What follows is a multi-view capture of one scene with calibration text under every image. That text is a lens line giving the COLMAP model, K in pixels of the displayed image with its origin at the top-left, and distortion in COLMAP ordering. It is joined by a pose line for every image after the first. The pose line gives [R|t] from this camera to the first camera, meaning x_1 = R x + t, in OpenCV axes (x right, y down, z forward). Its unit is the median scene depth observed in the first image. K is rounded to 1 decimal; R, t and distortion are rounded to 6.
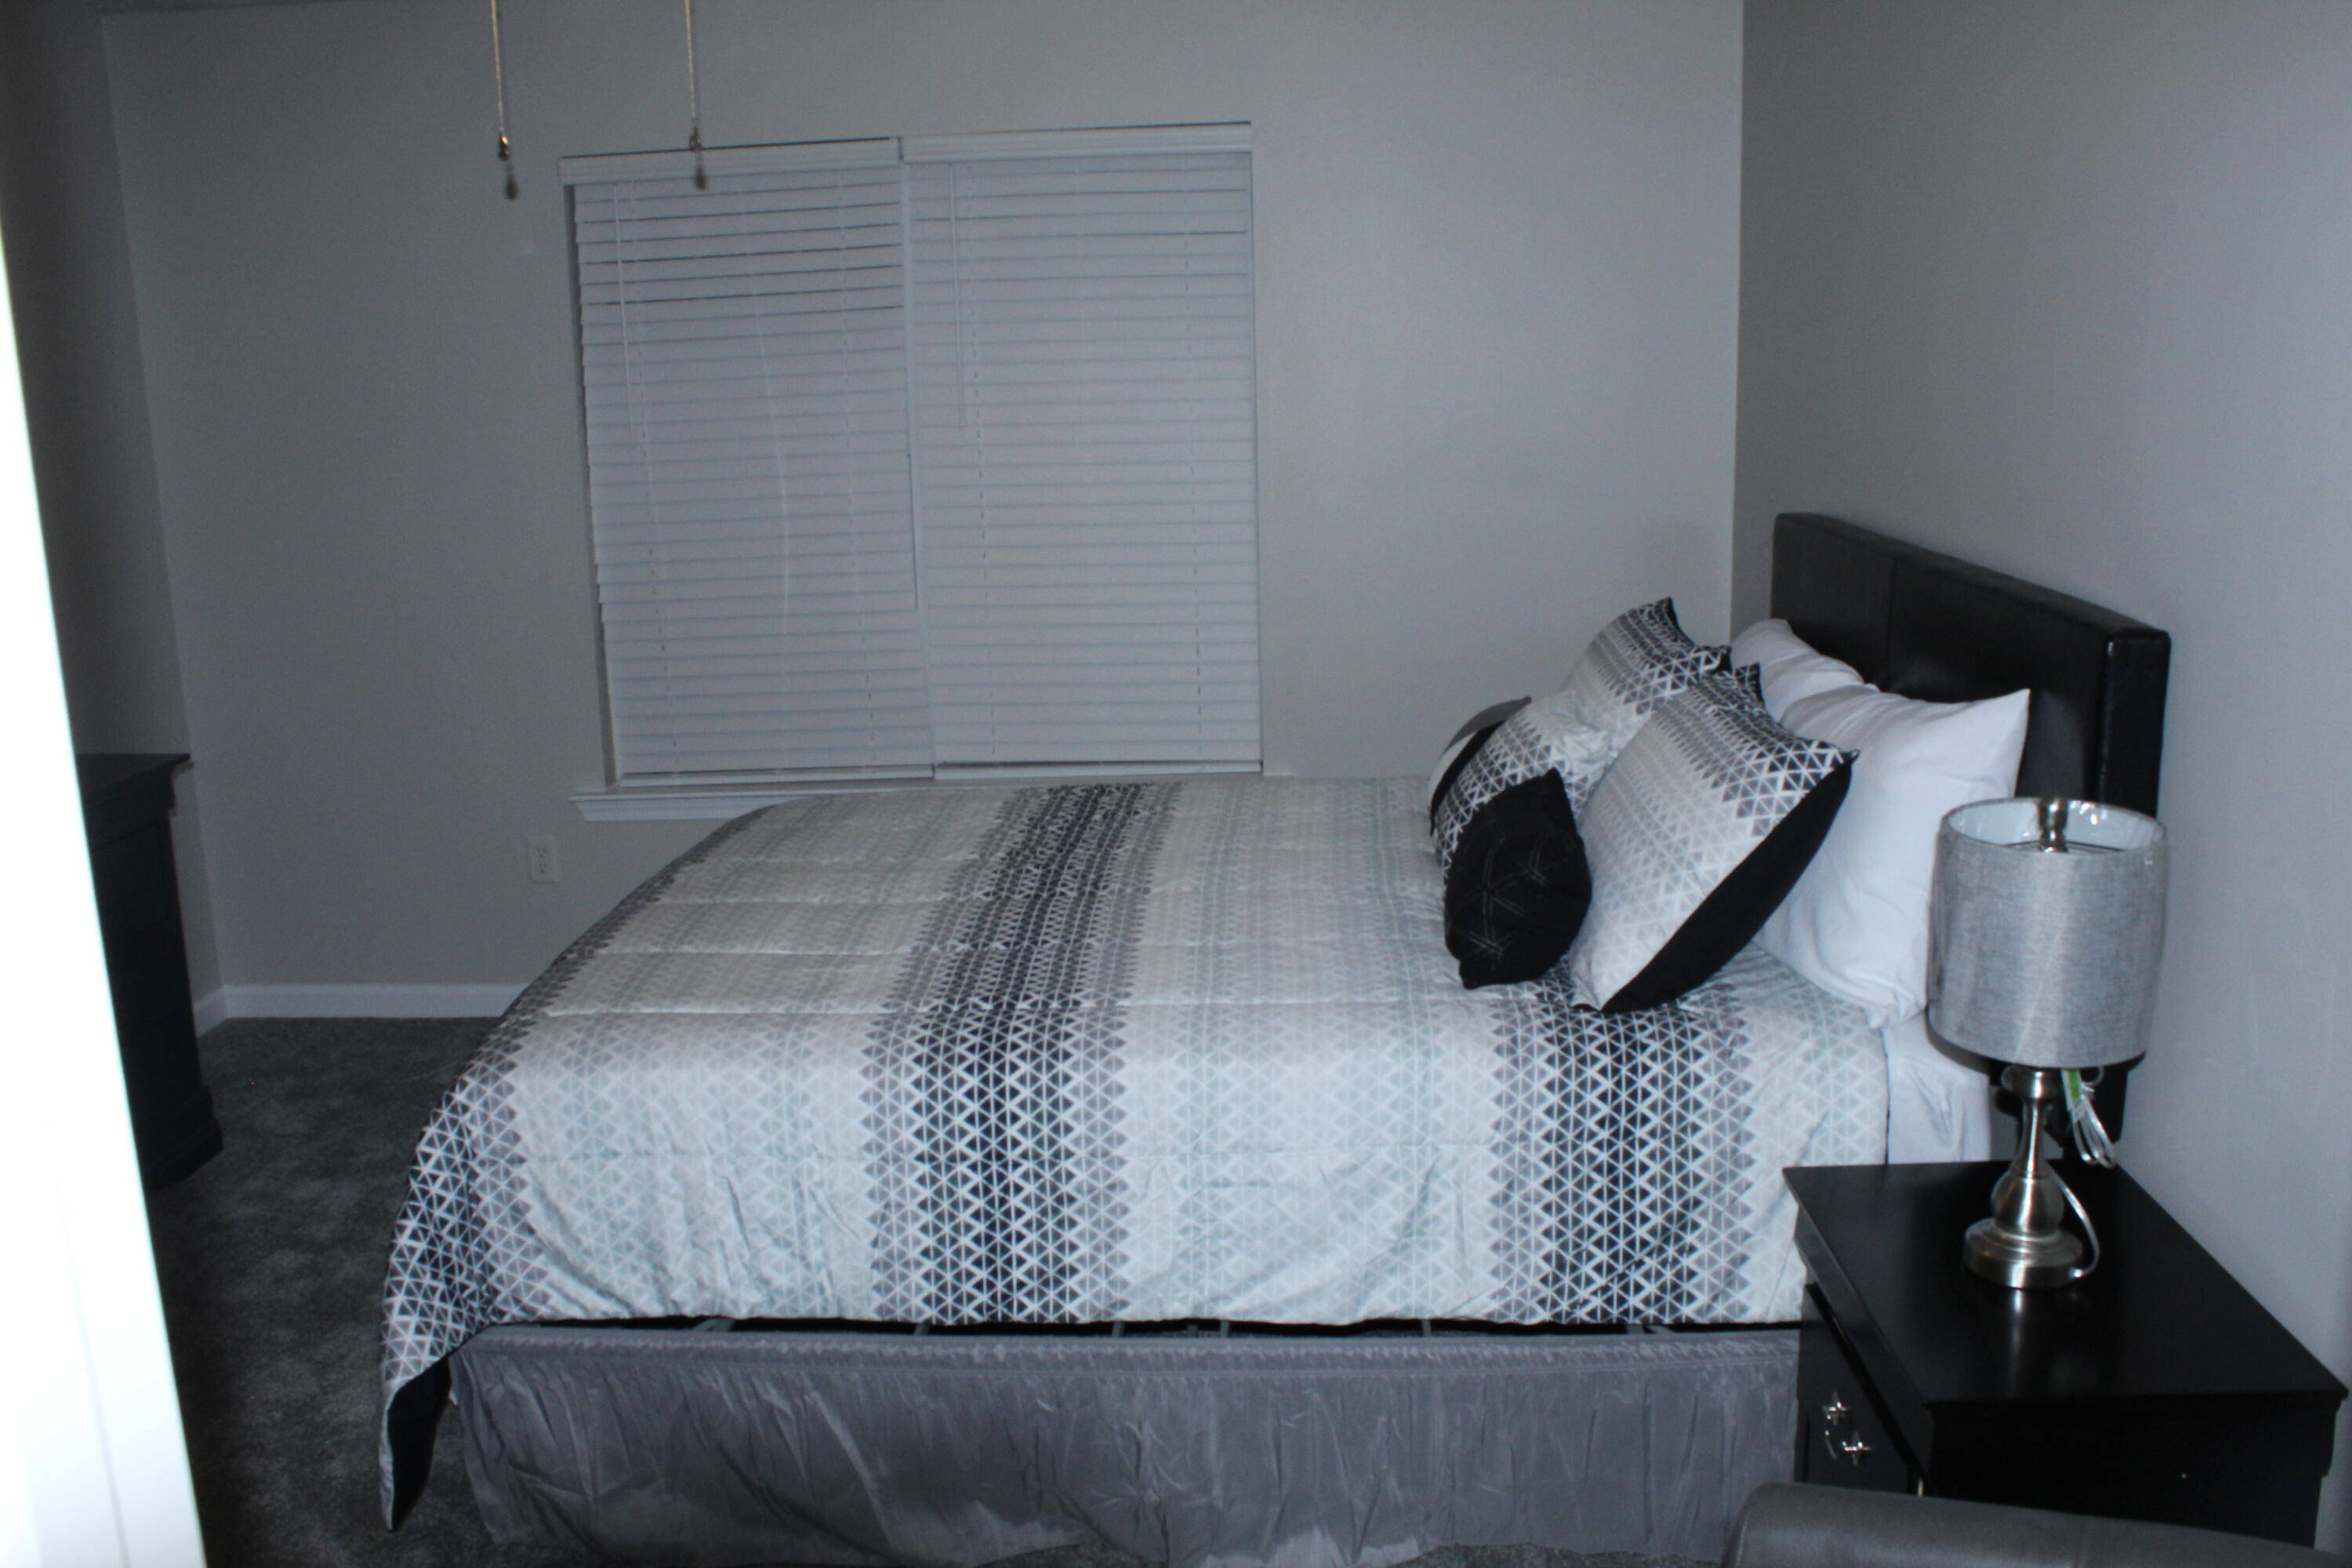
lens RADIAL K [[1980.3, 0, 1173.6], [0, 1980.3, 788.1], [0, 0, 1]] dist [-0.156095, 0.133727]
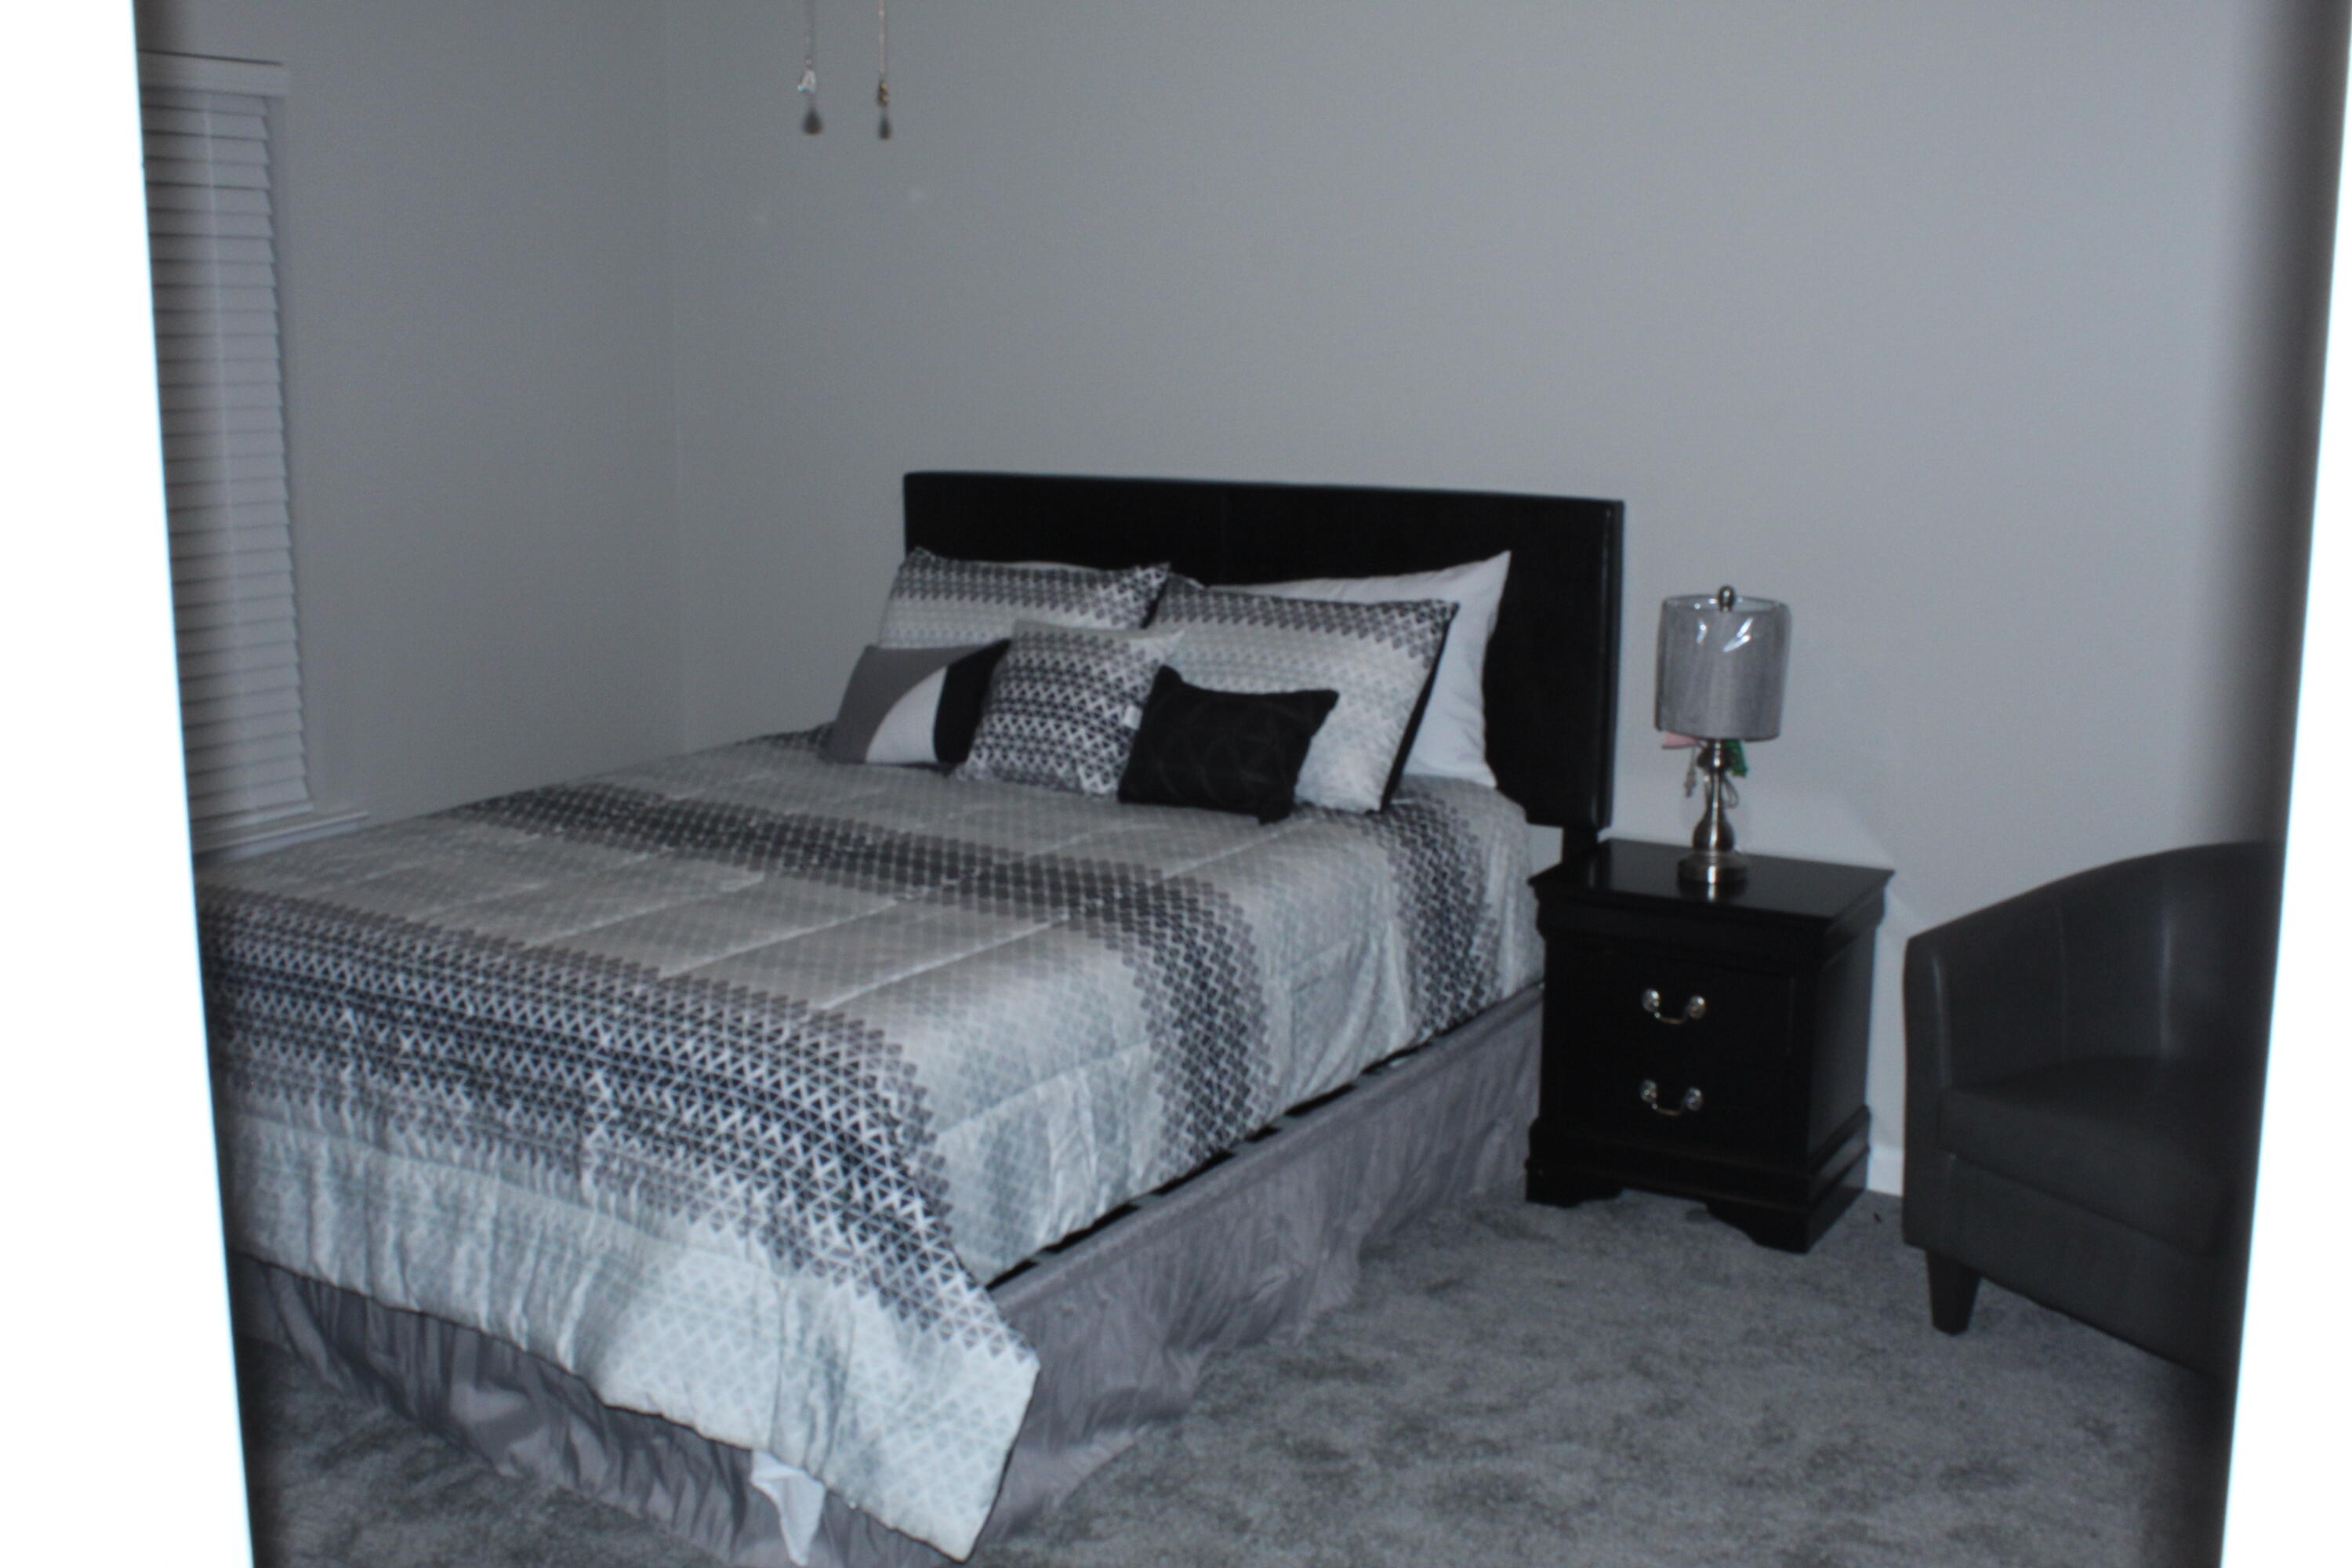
lens RADIAL K [[2436.1, 0, 1183.8], [0, 2436.1, 774.6], [0, 0, 1]] dist [-0.088227, 0.000000]
pose [[0.473794, -0.133618, 0.870440, -1.306828], [0.176184, 0.982821, 0.054970, -0.028095], [-0.862831, 0.127314, 0.489197, 0.290386]]
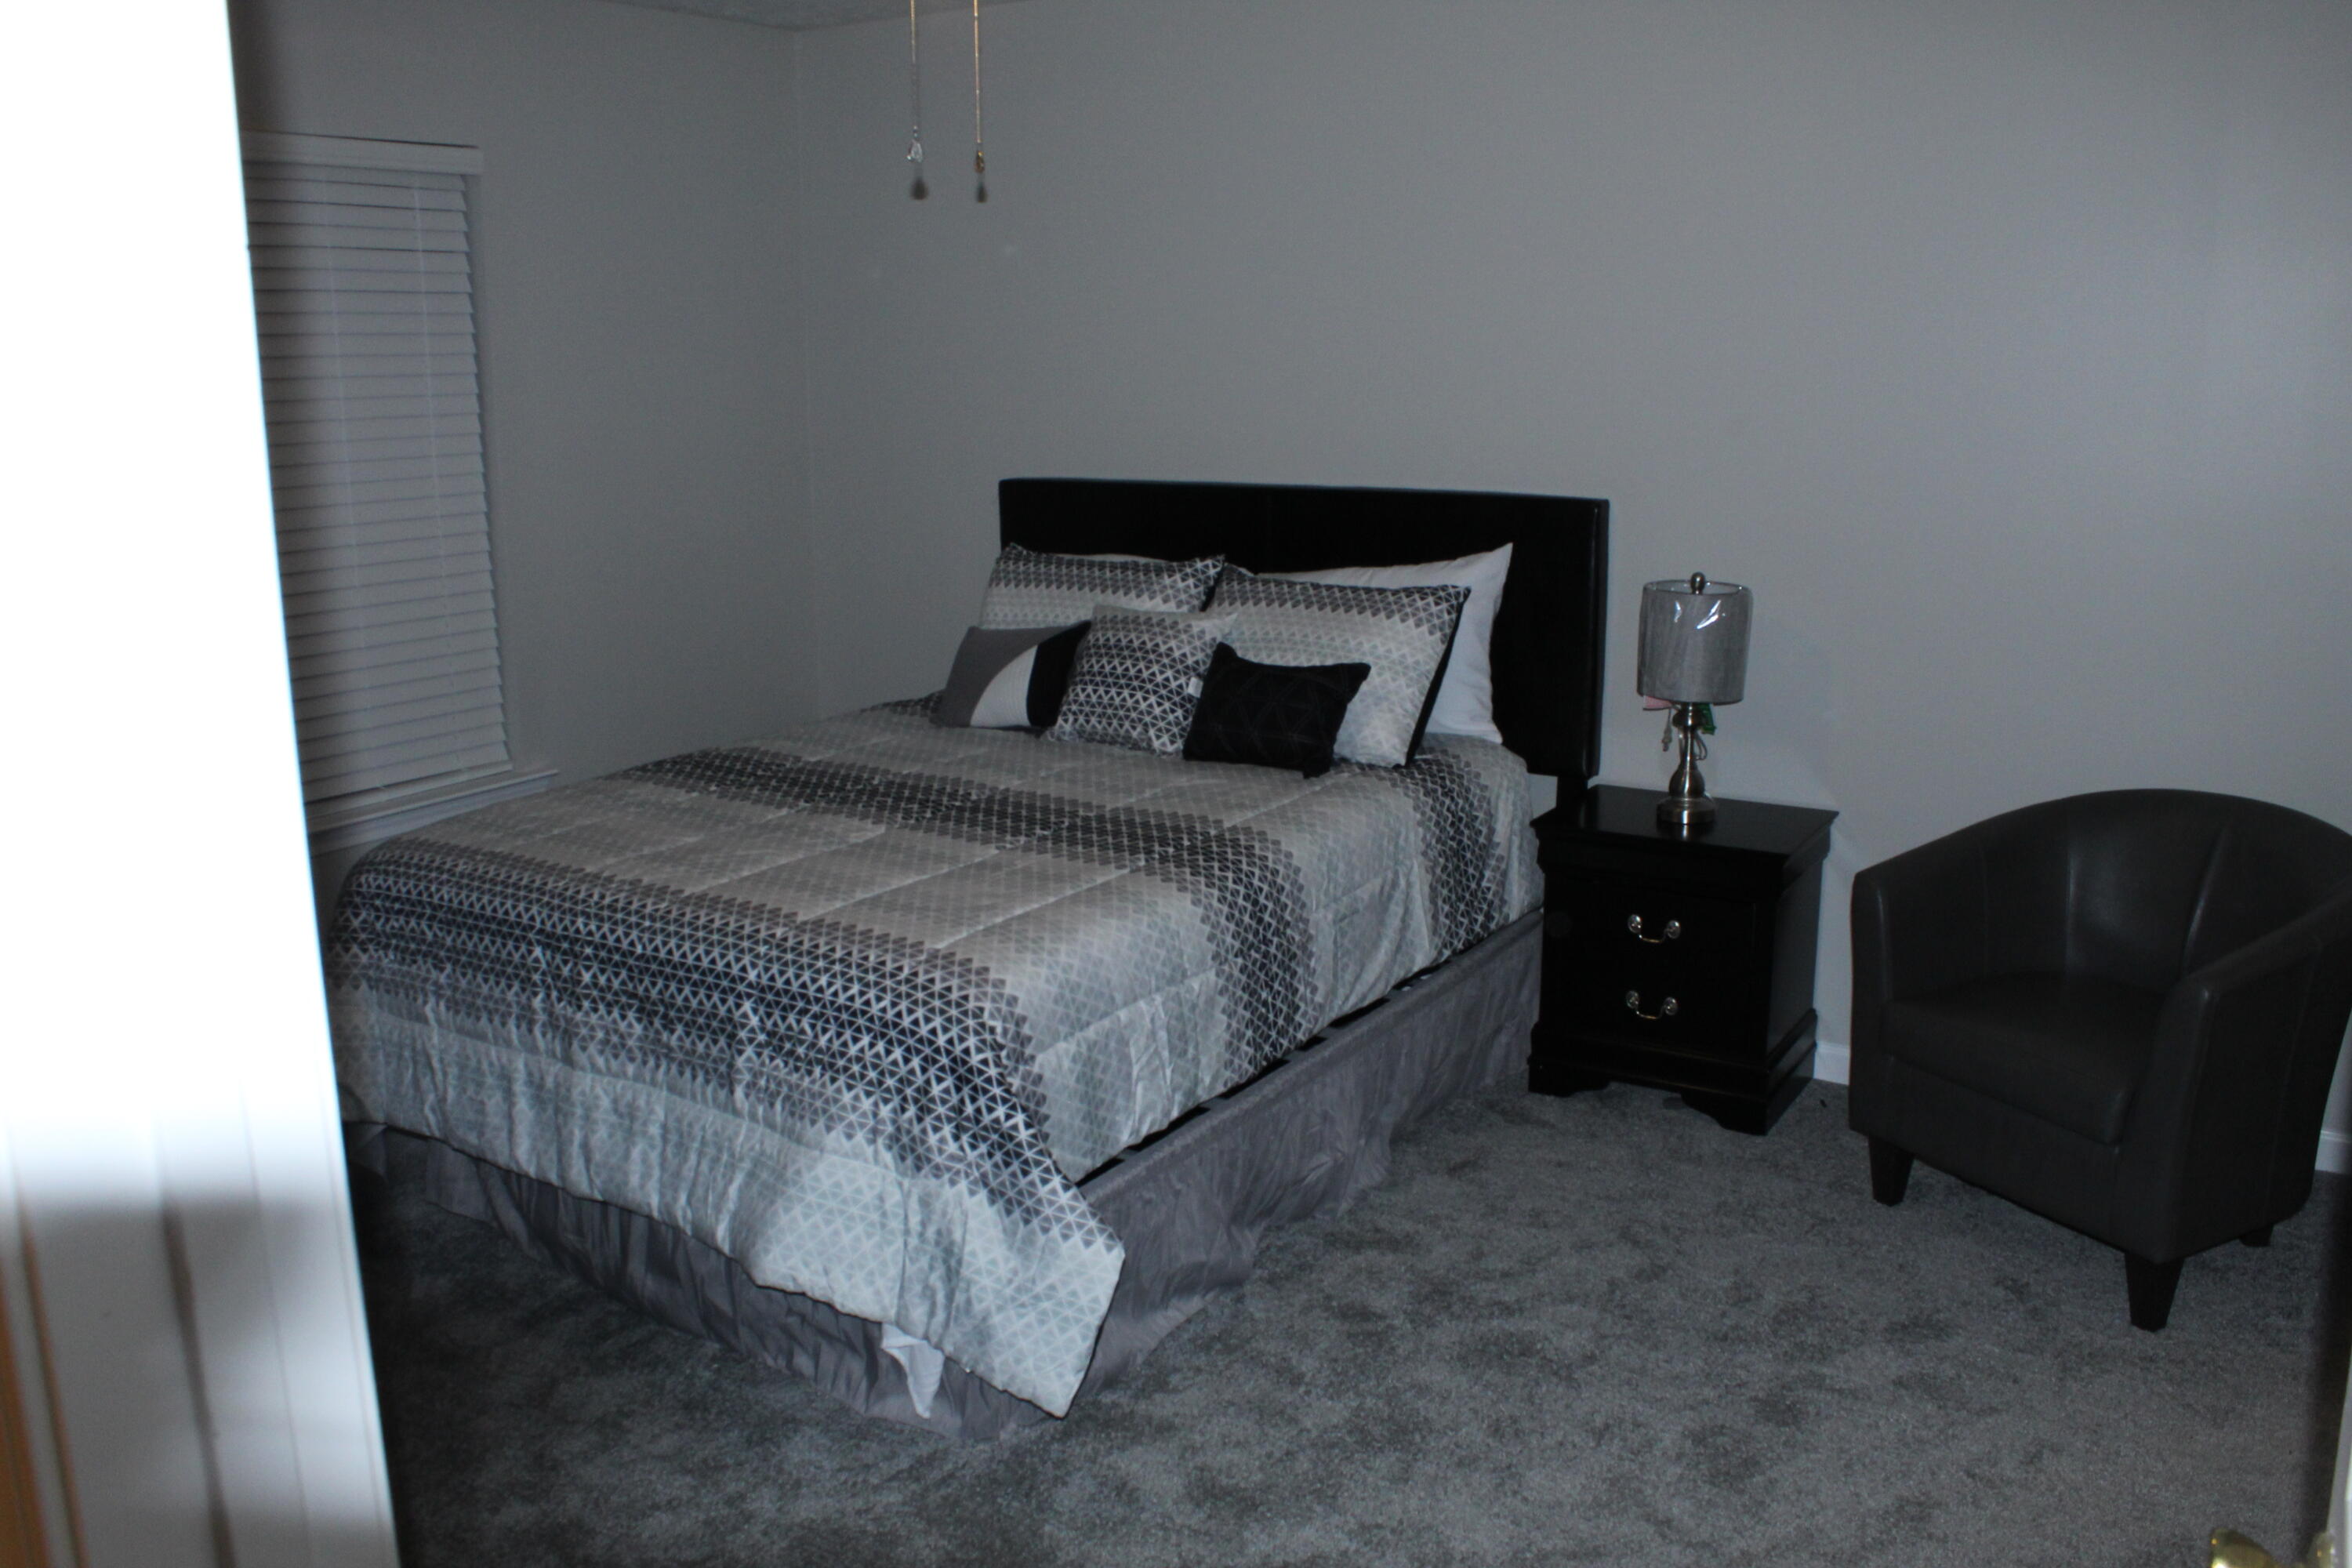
lens RADIAL K [[1980.3, 0, 1192.0], [0, 1980.3, 772.2], [0, 0, 1]] dist [-0.156095, 0.133727]
pose [[0.487899, -0.163493, 0.857452, -1.249638], [0.185318, 0.979311, 0.081280, -0.045046], [-0.853002, 0.119245, 0.508103, 0.329920]]
